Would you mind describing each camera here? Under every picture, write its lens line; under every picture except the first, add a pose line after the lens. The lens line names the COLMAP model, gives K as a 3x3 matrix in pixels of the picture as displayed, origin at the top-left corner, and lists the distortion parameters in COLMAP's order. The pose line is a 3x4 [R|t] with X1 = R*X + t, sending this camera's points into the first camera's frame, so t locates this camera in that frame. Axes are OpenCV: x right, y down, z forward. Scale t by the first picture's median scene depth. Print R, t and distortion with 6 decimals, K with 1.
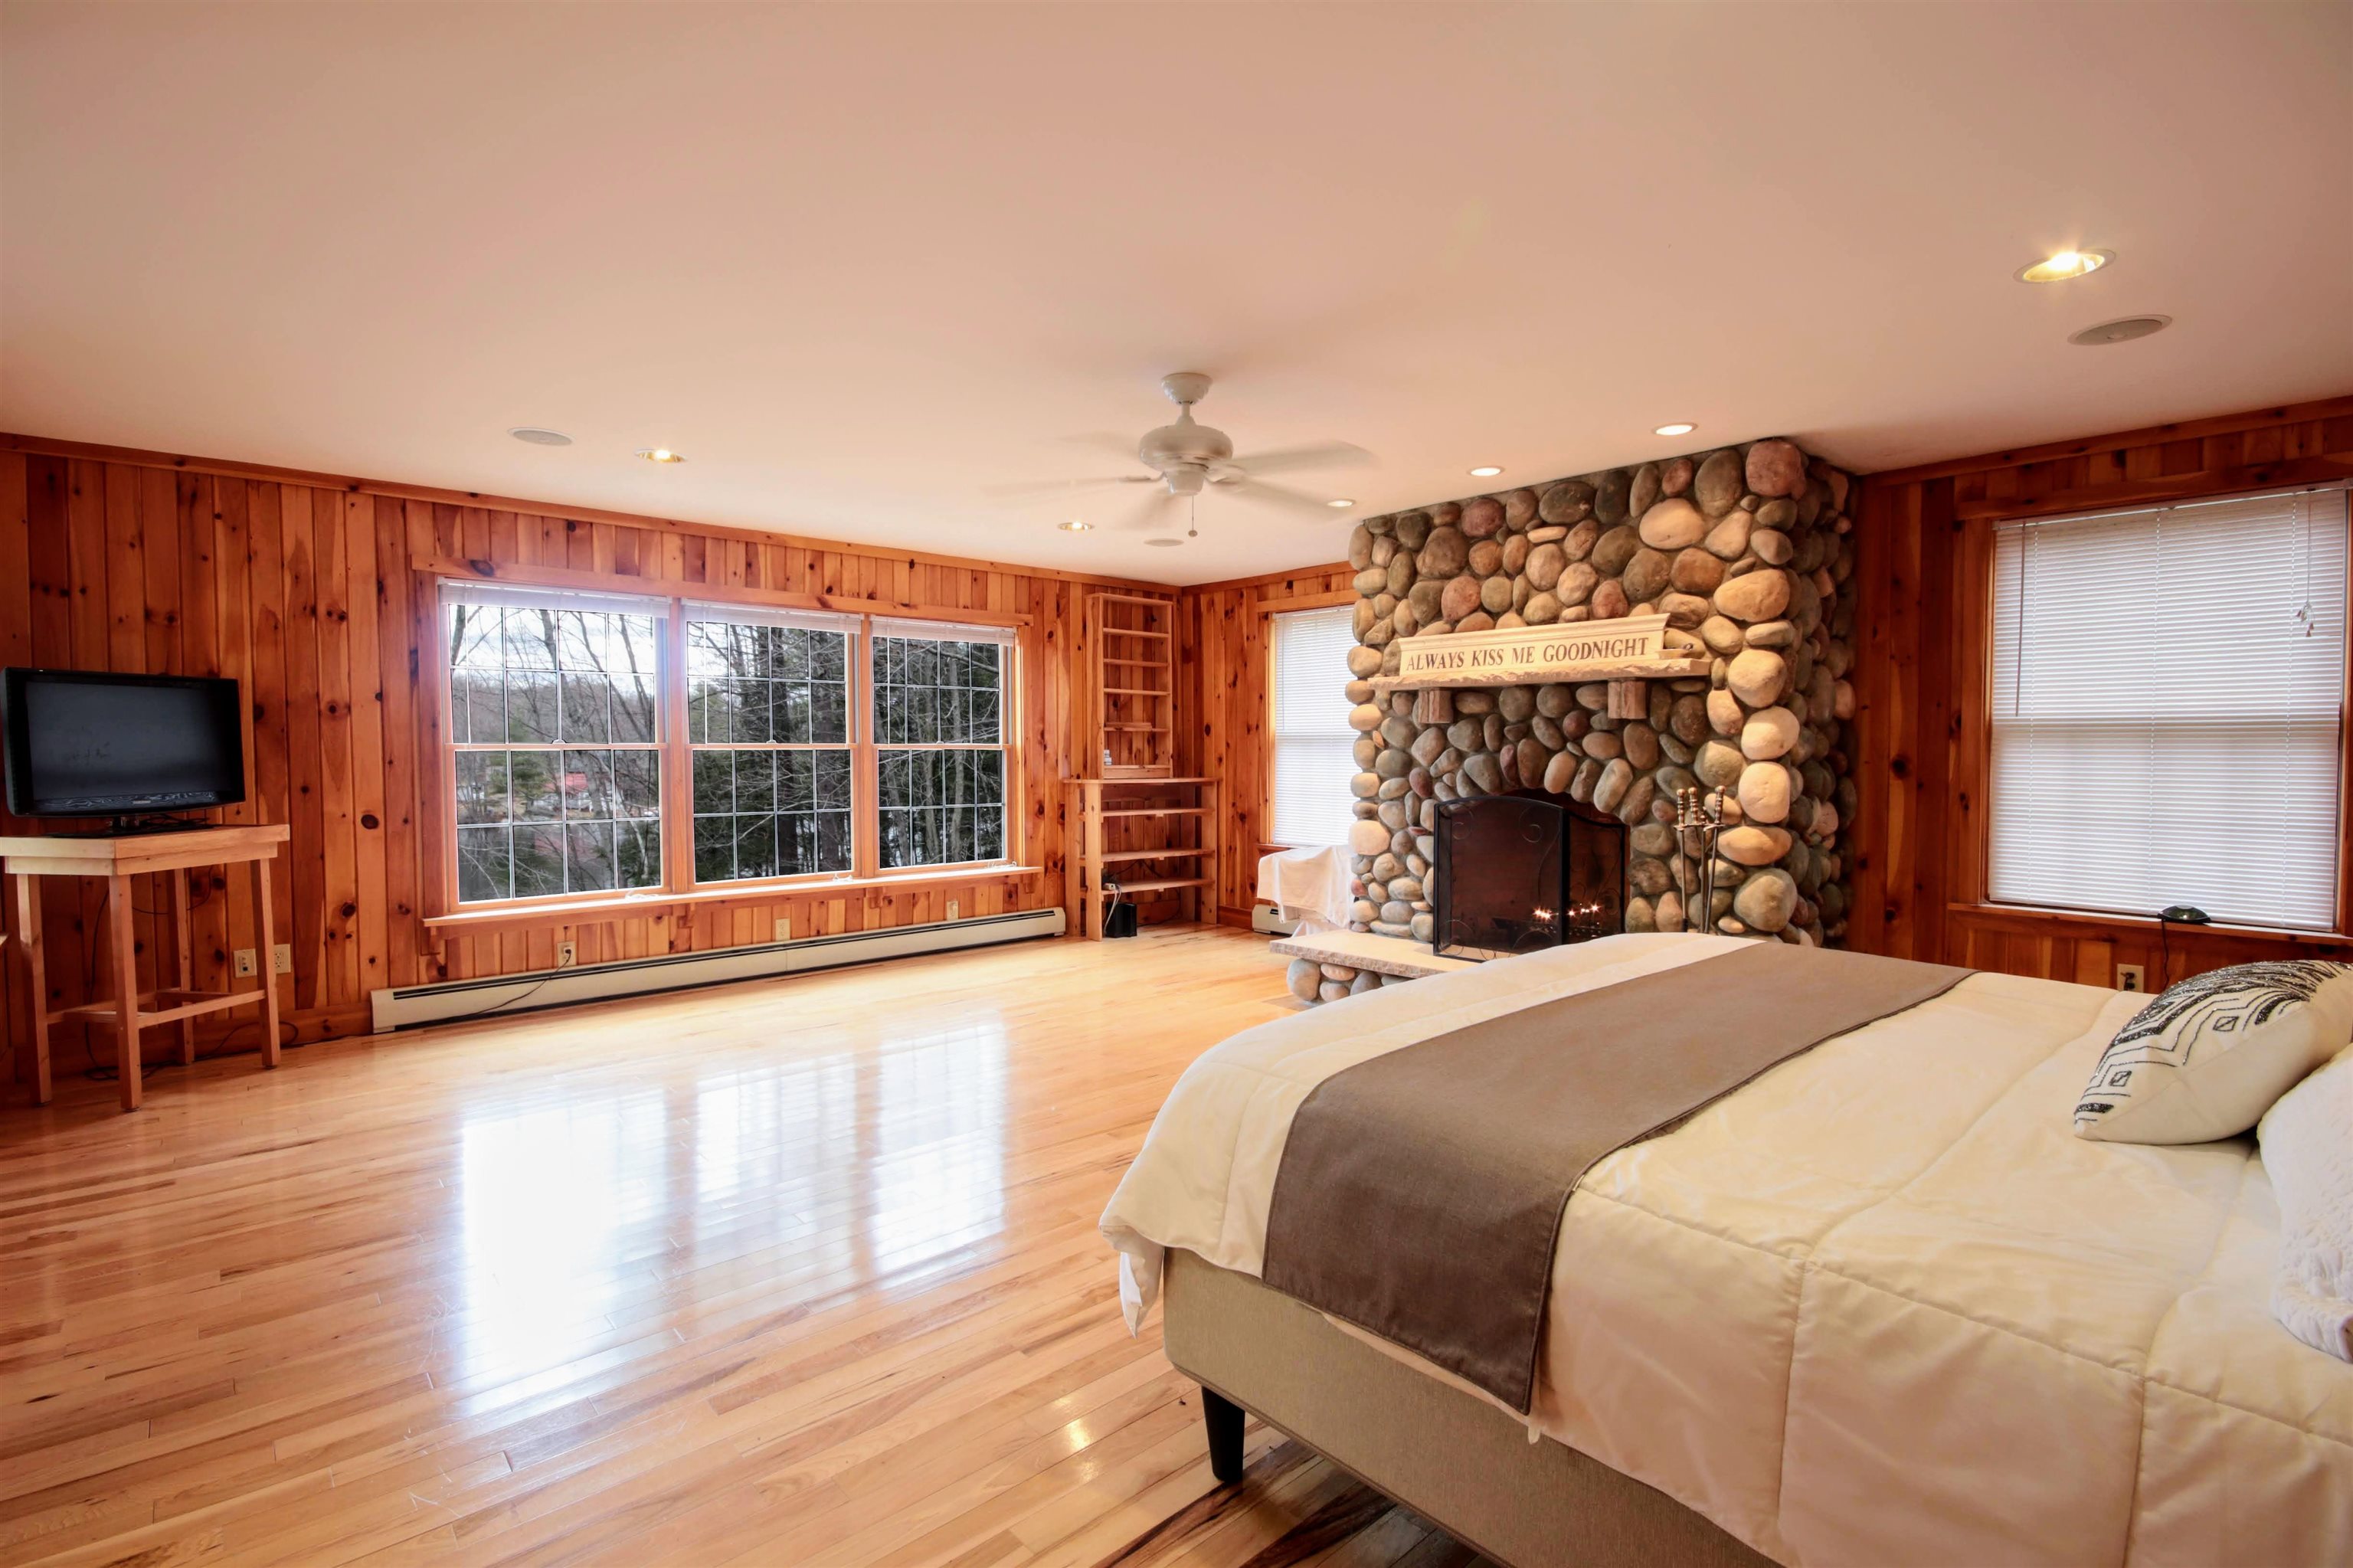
lens RADIAL K [[1095.6, 0, 1183.8], [0, 1095.6, 789.3], [0, 0, 1]] dist [-0.000094, -0.000593]
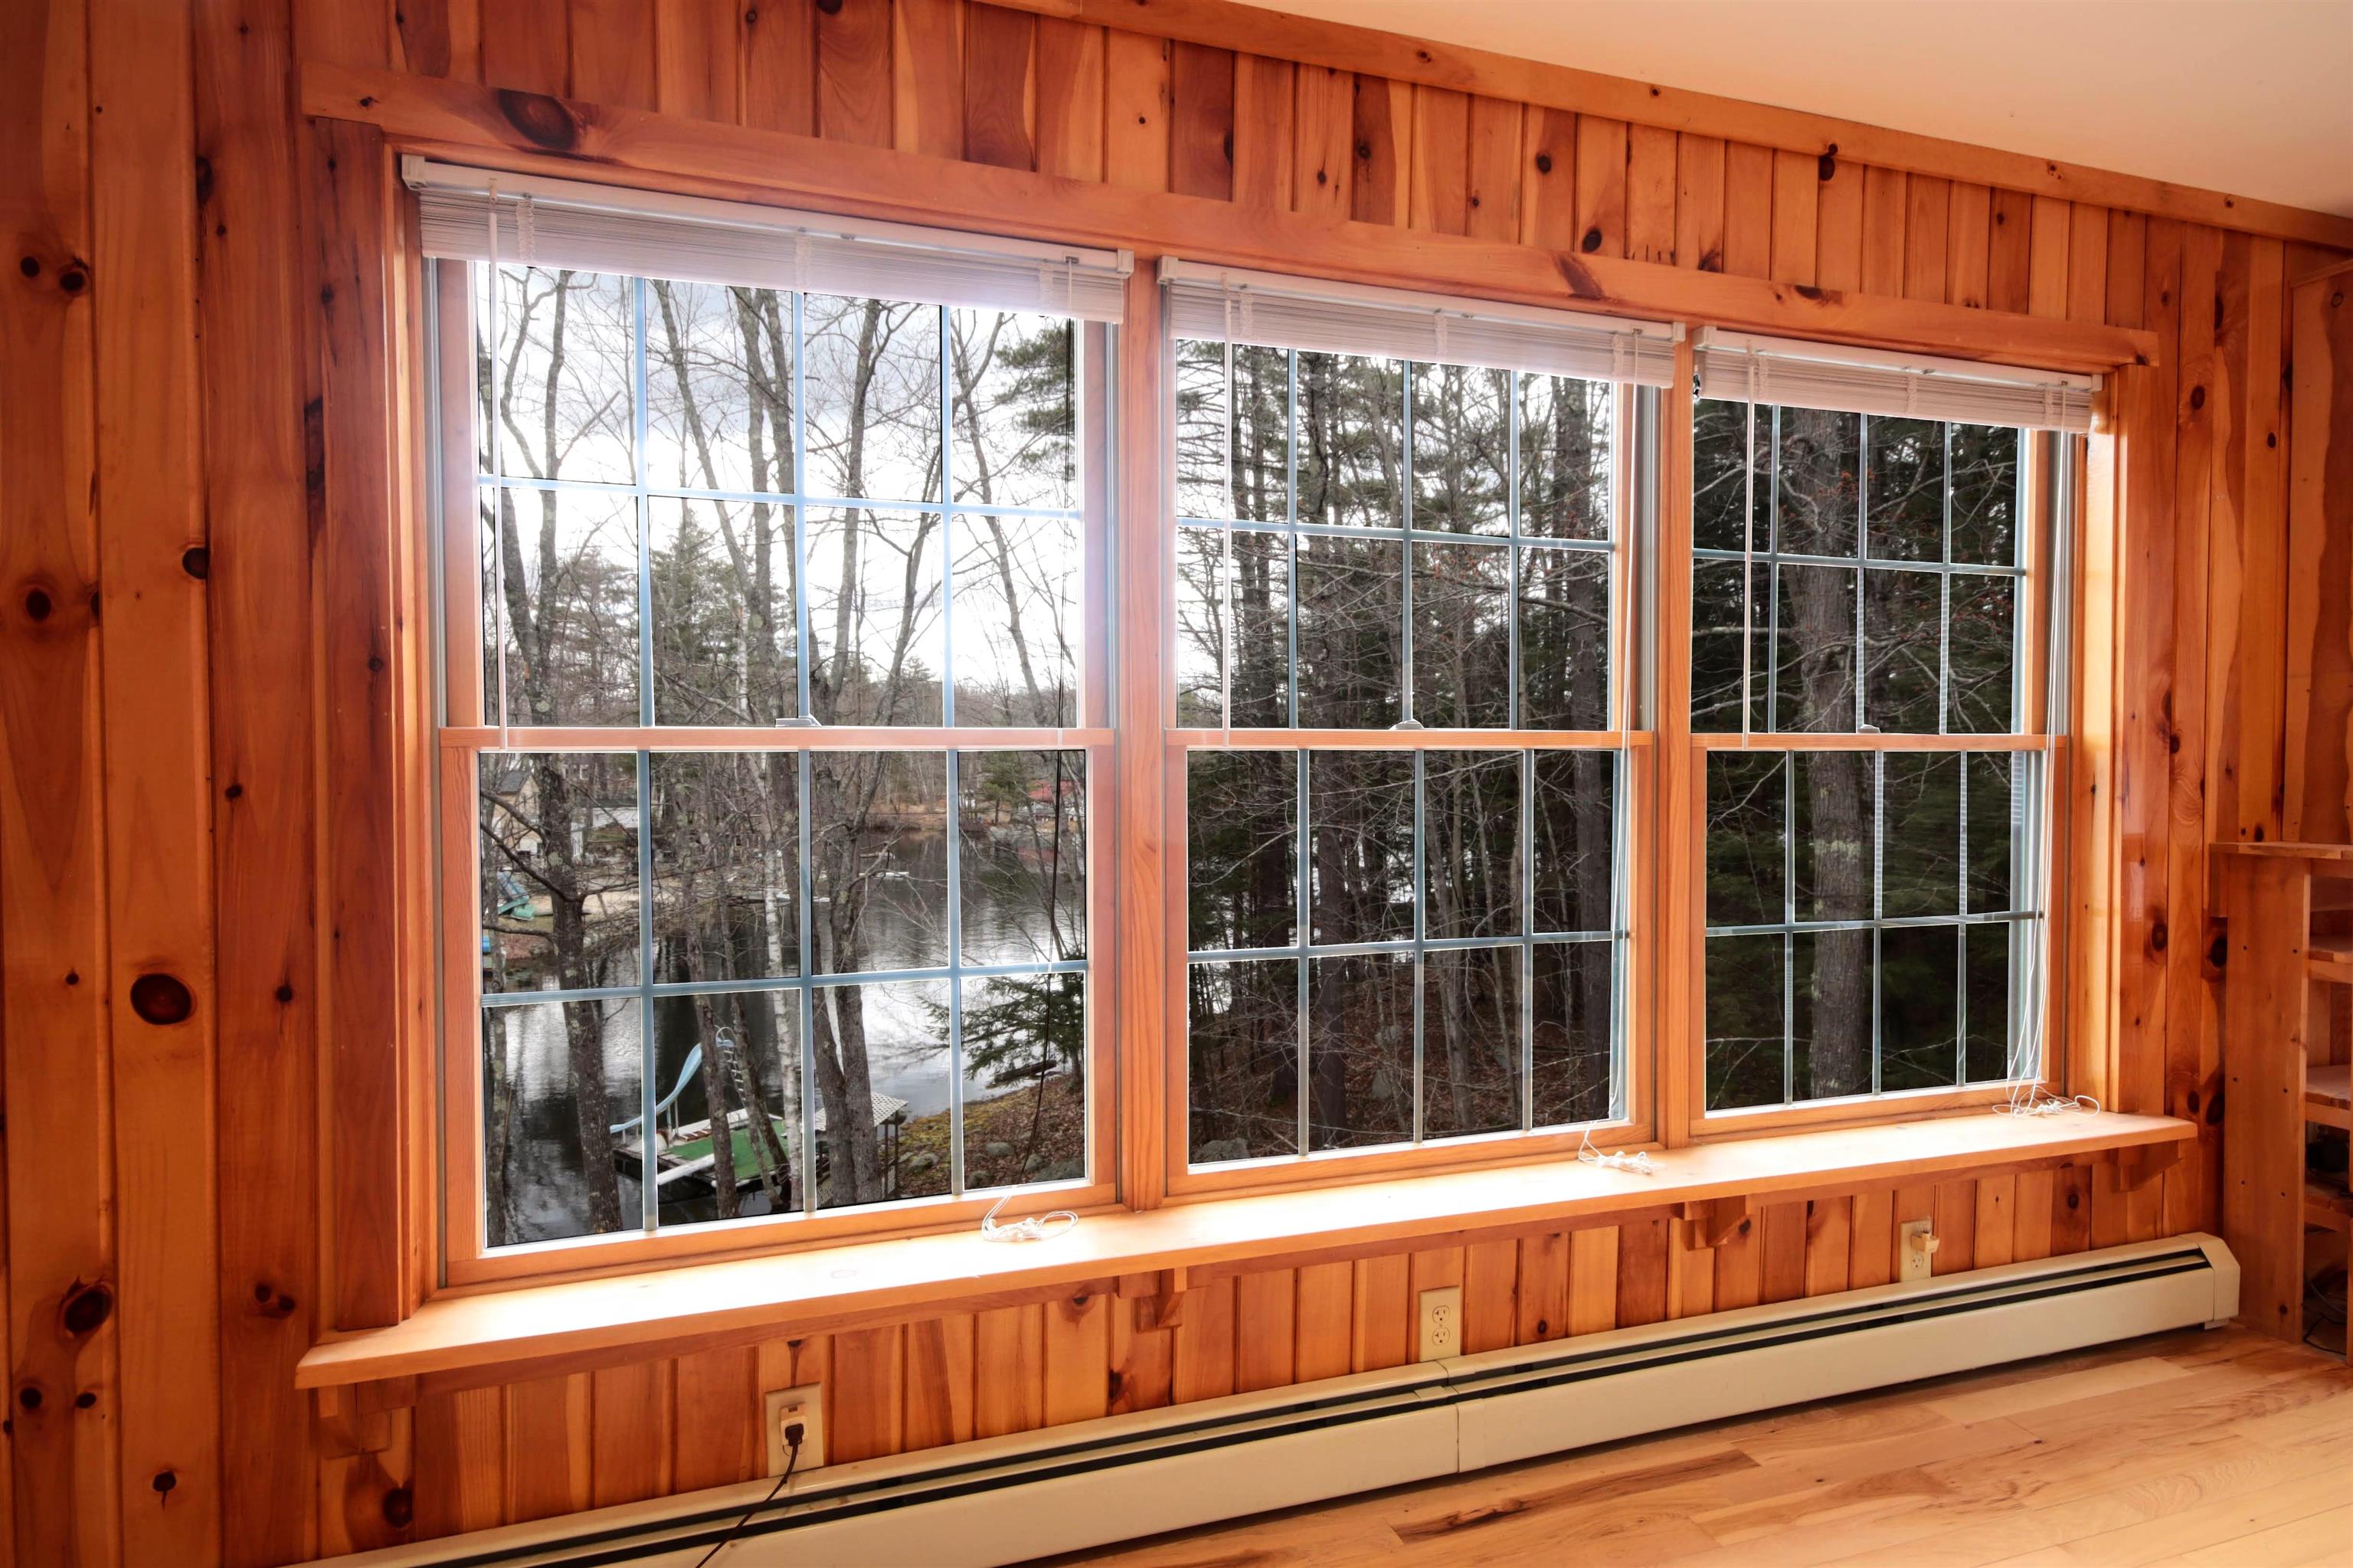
lens RADIAL K [[1160.8, 0, 1178.4], [0, 1160.8, 789.3], [0, 0, 1]] dist [0.033797, -0.022175]
pose [[0.916613, 0.011040, -0.399623, -0.319090], [-0.014256, 0.999886, -0.005075, -0.023275], [0.399521, 0.010349, 0.916665, 0.697359]]
